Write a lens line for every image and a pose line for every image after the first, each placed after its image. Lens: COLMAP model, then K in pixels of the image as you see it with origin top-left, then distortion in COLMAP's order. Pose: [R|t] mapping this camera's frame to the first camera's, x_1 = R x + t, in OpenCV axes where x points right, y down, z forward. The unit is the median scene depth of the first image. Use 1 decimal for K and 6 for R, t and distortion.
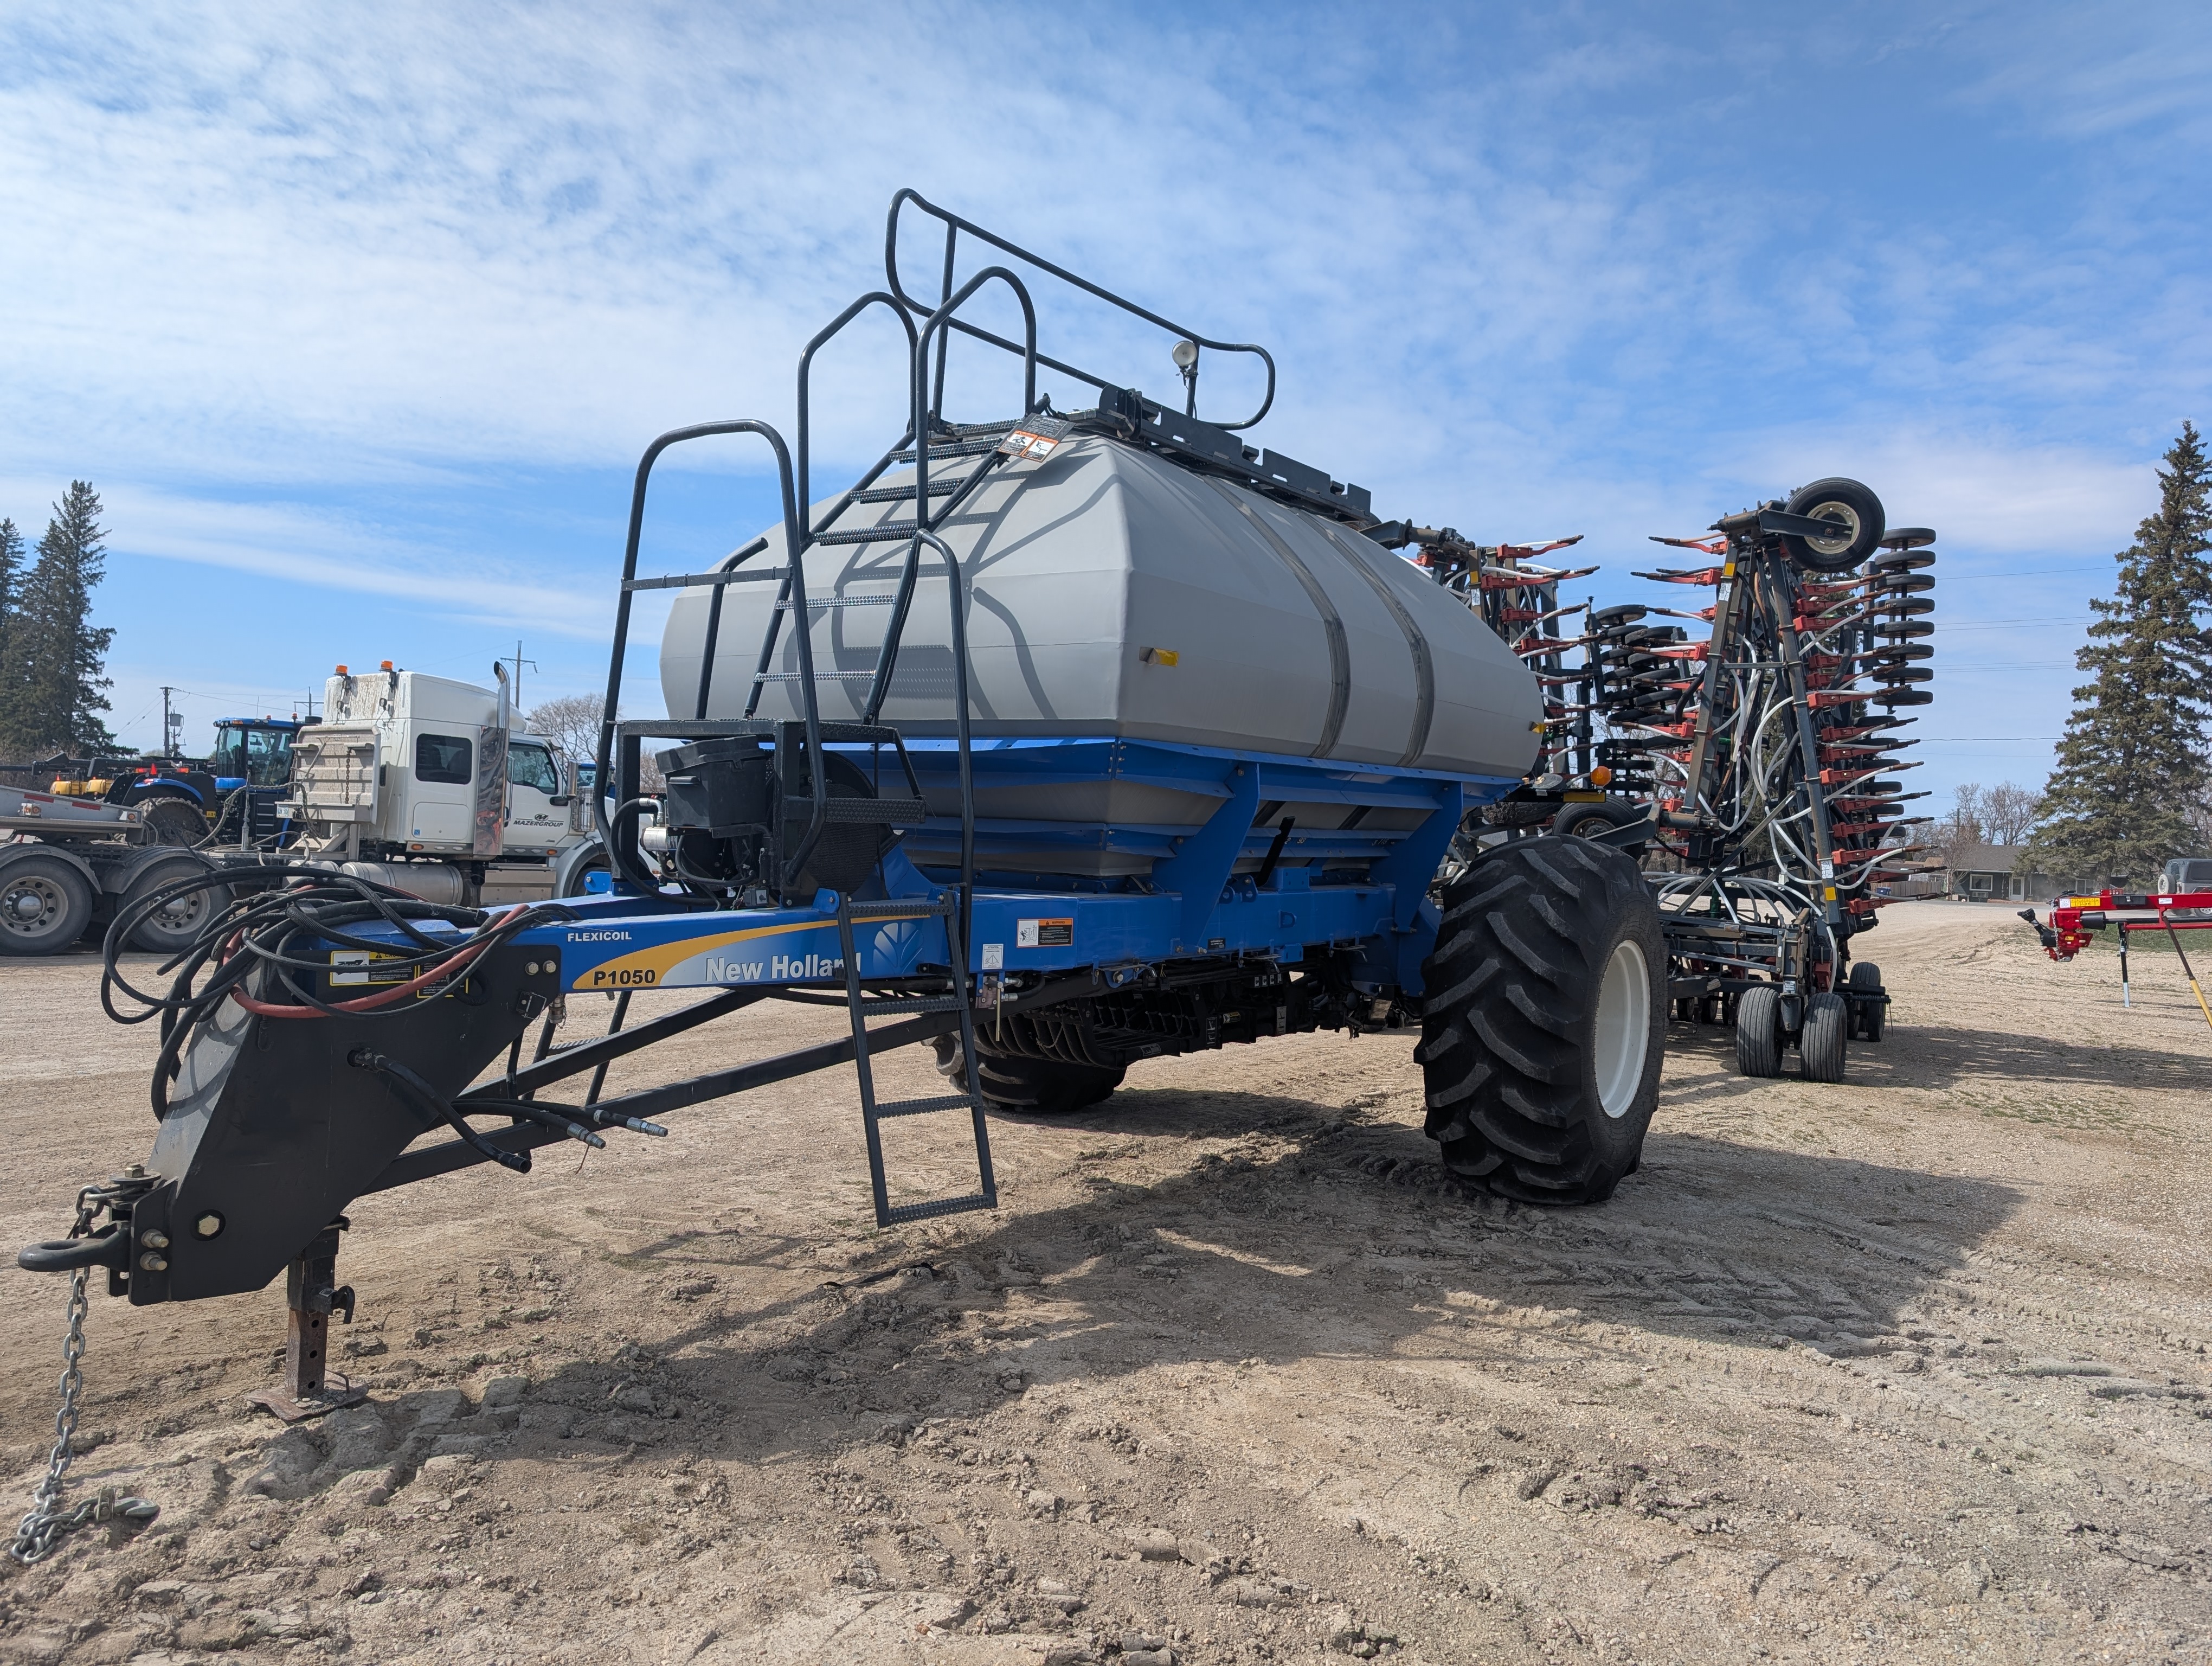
lens RADIAL K [[1583.7, 0, 1130.3], [0, 1583.7, 823.8], [0, 0, 1]] dist [0.032425, -0.042139]
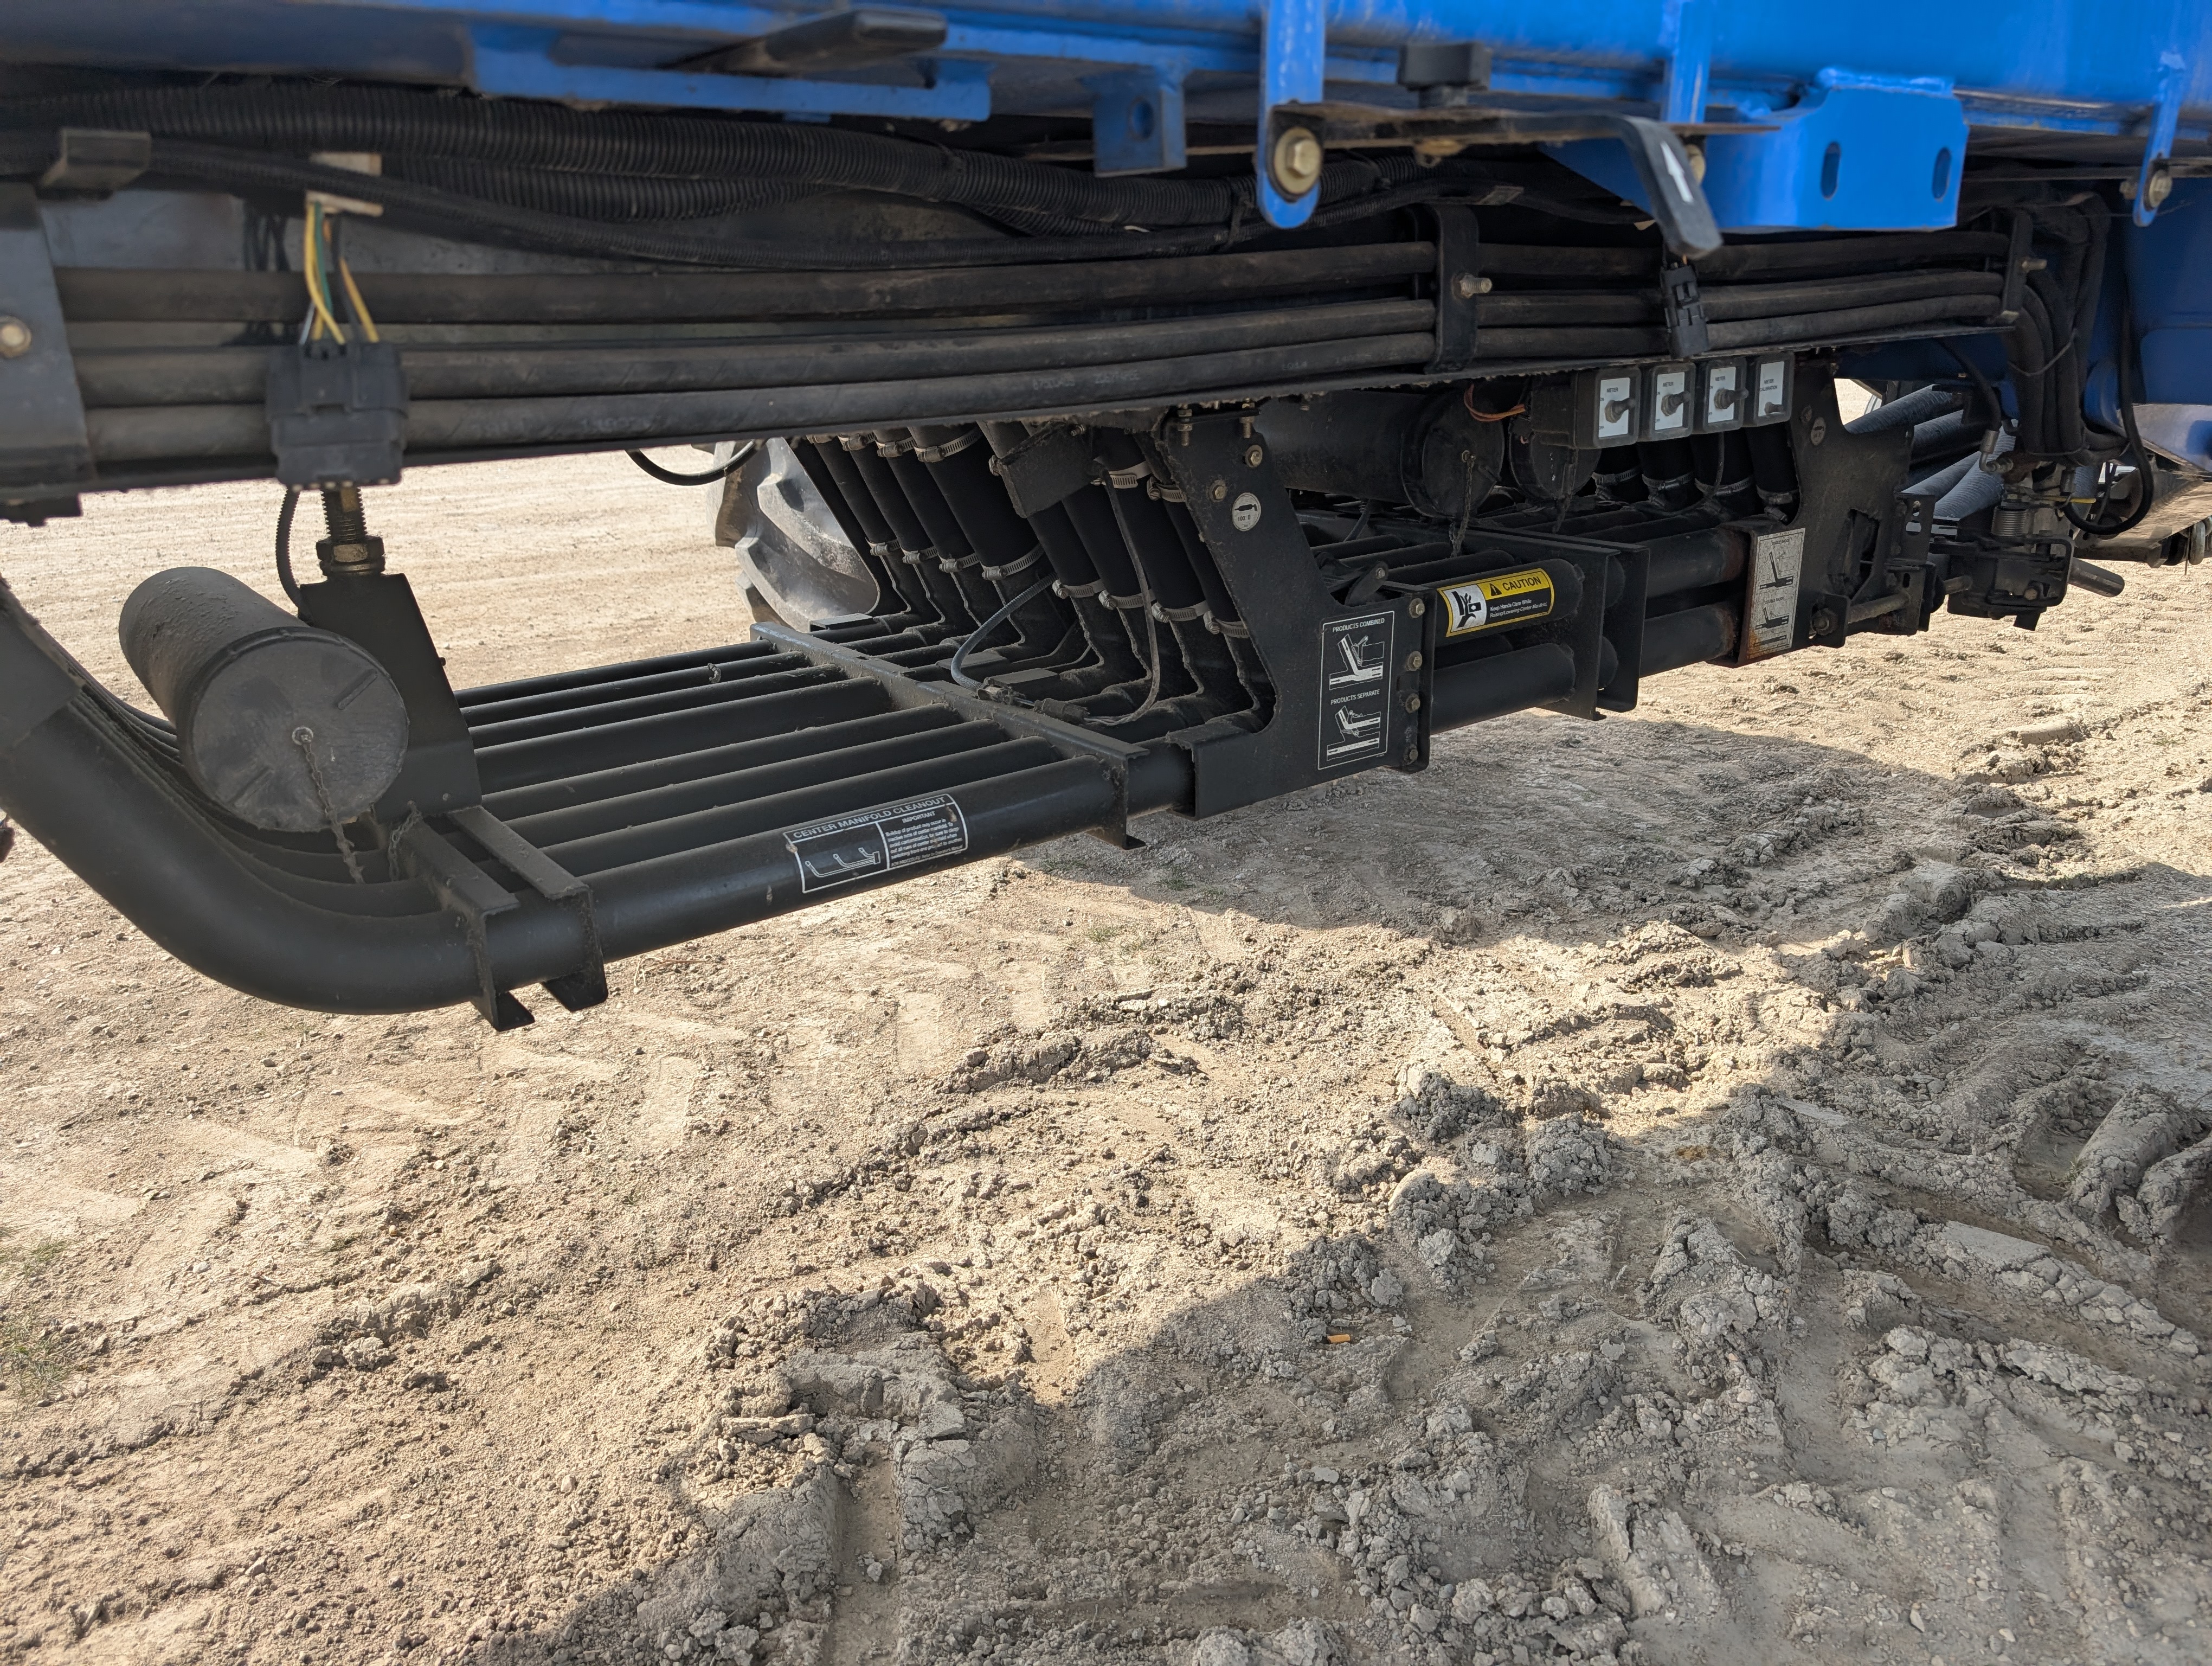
lens RADIAL K [[1585.2, 0, 1111.6], [0, 1585.2, 816.2], [0, 0, 1]] dist [0.023648, -0.020873]
pose [[0.950562, 0.049447, -0.306574, 0.045196], [0.050440, 0.949546, 0.309546, 0.046895], [0.306412, -0.309707, 0.900108, 0.447602]]
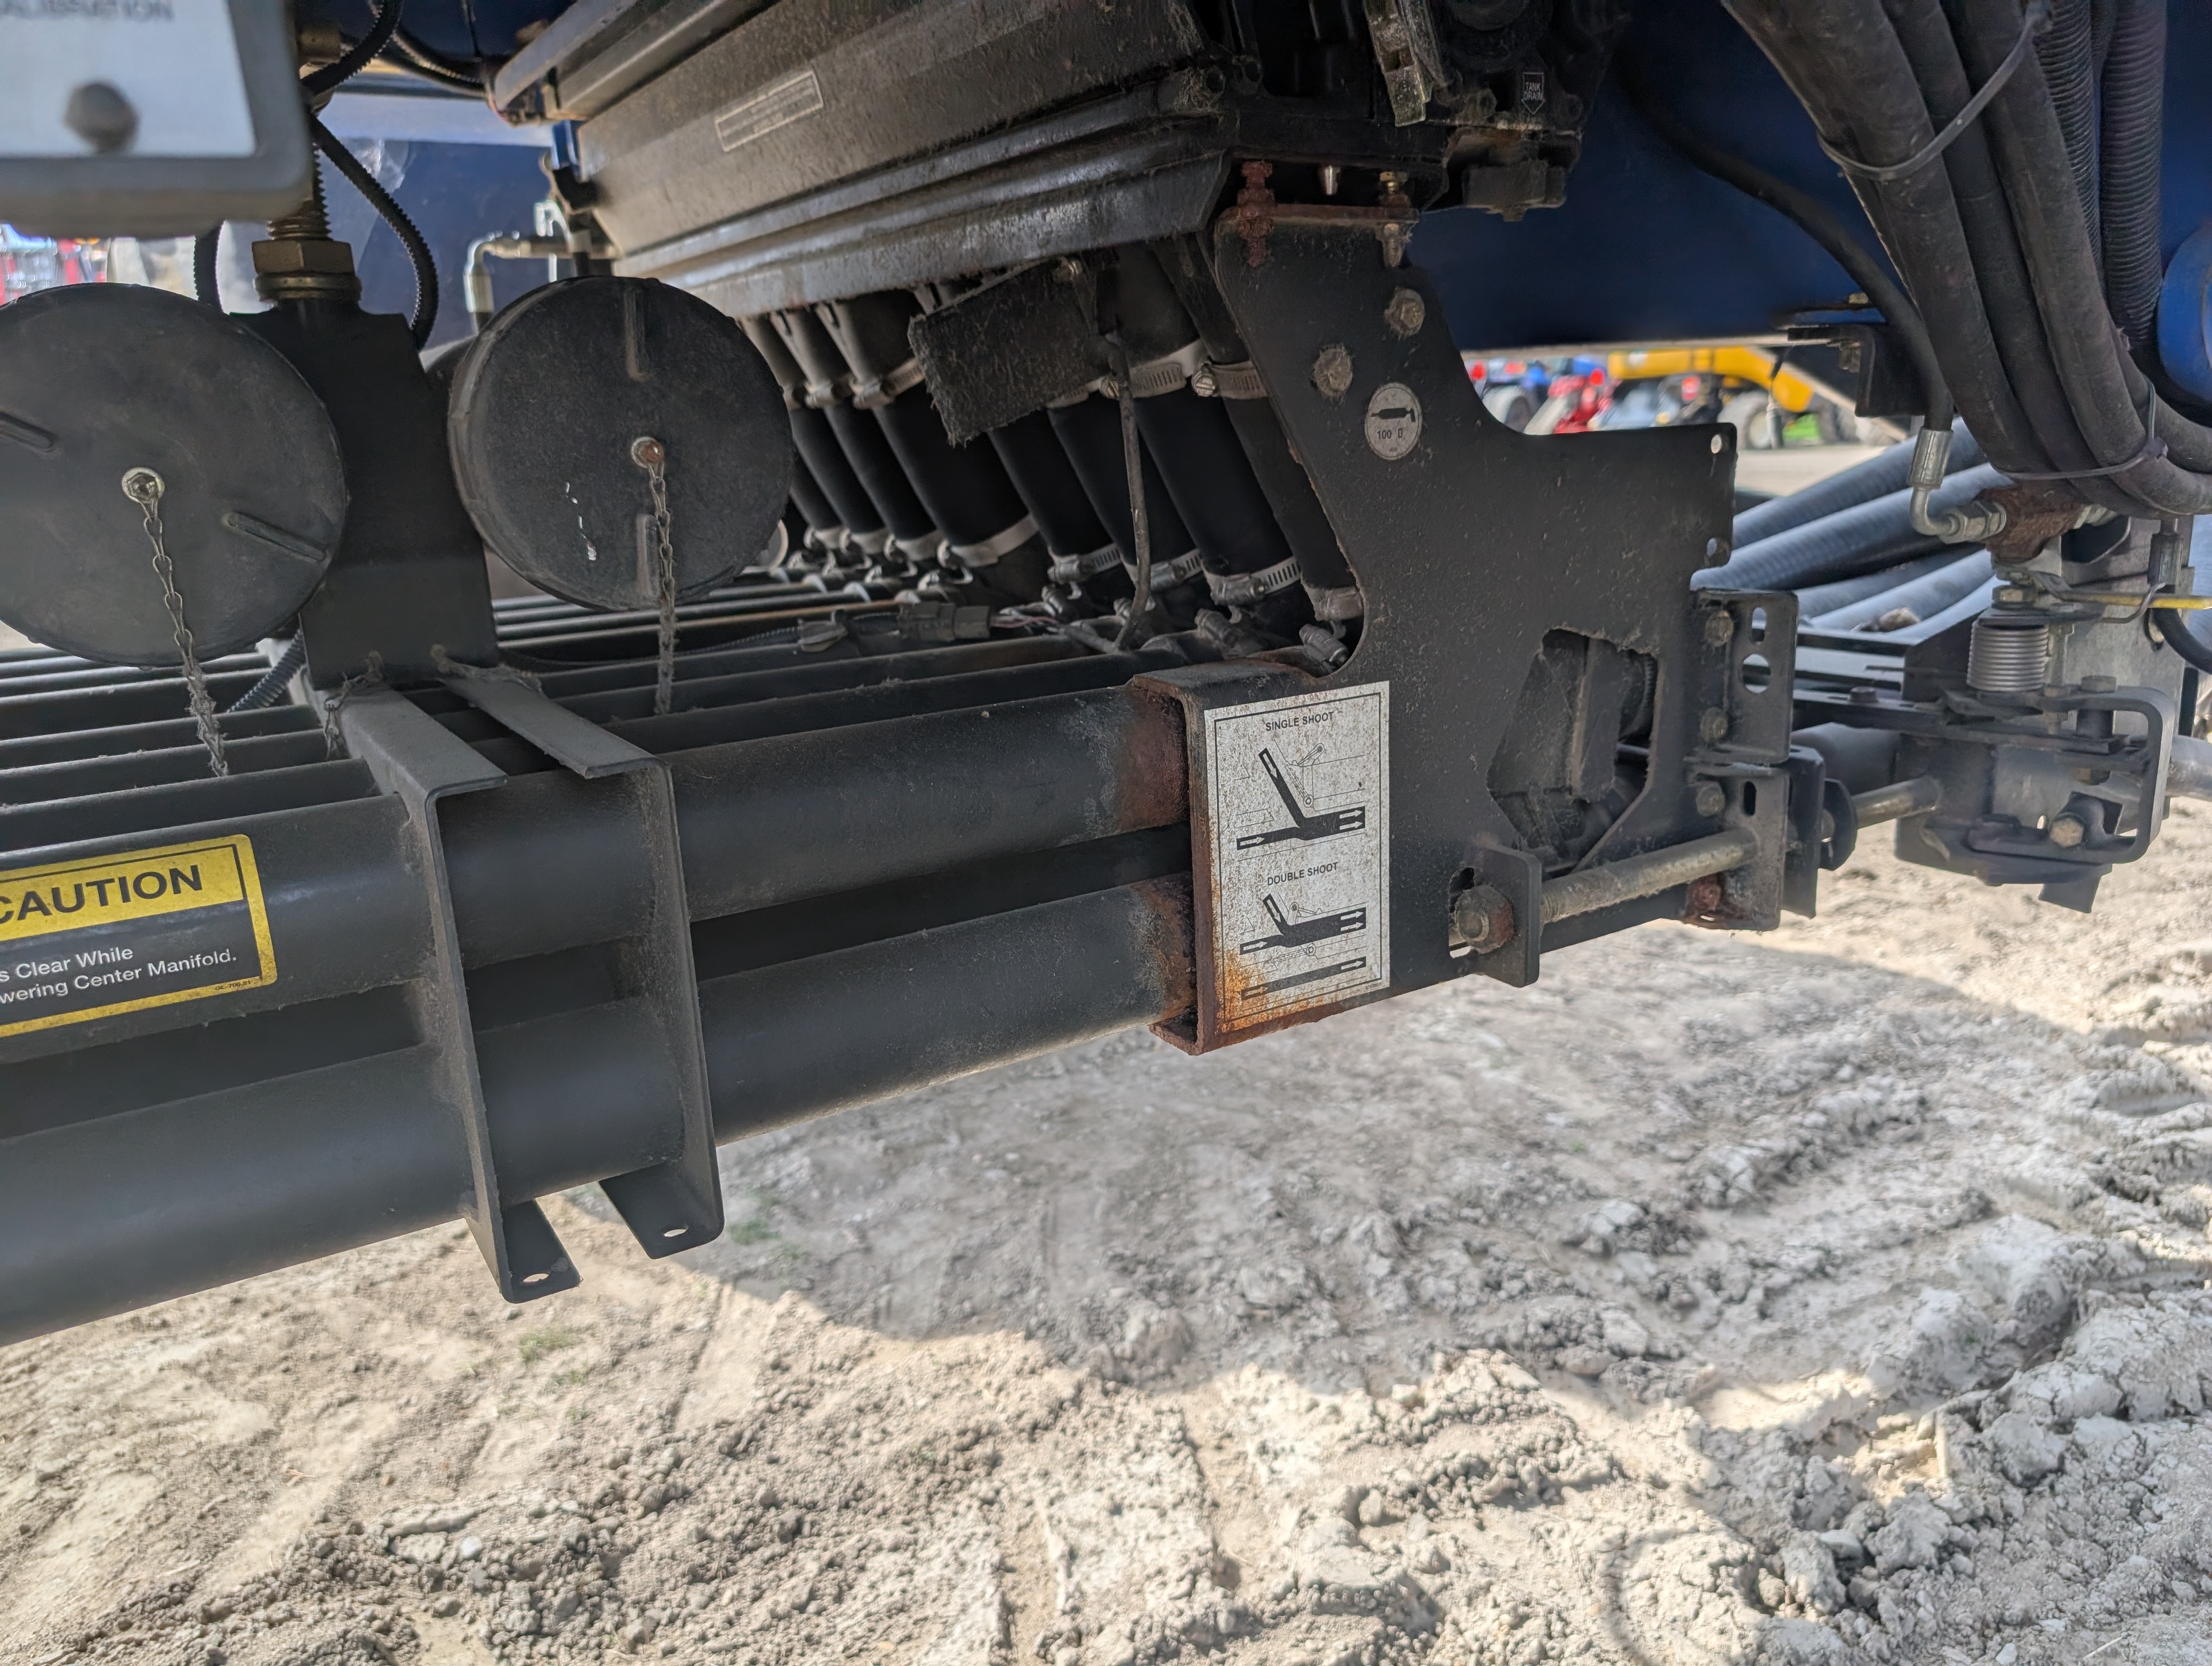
lens RADIAL K [[1606.9, 0, 1136.0], [0, 1606.9, 838.7], [0, 0, 1]] dist [0.021083, -0.021891]
pose [[0.917653, 0.030733, -0.396194, 0.071547], [0.073111, 0.966929, 0.244342, 0.060050], [0.390600, -0.253187, 0.885058, 0.544201]]
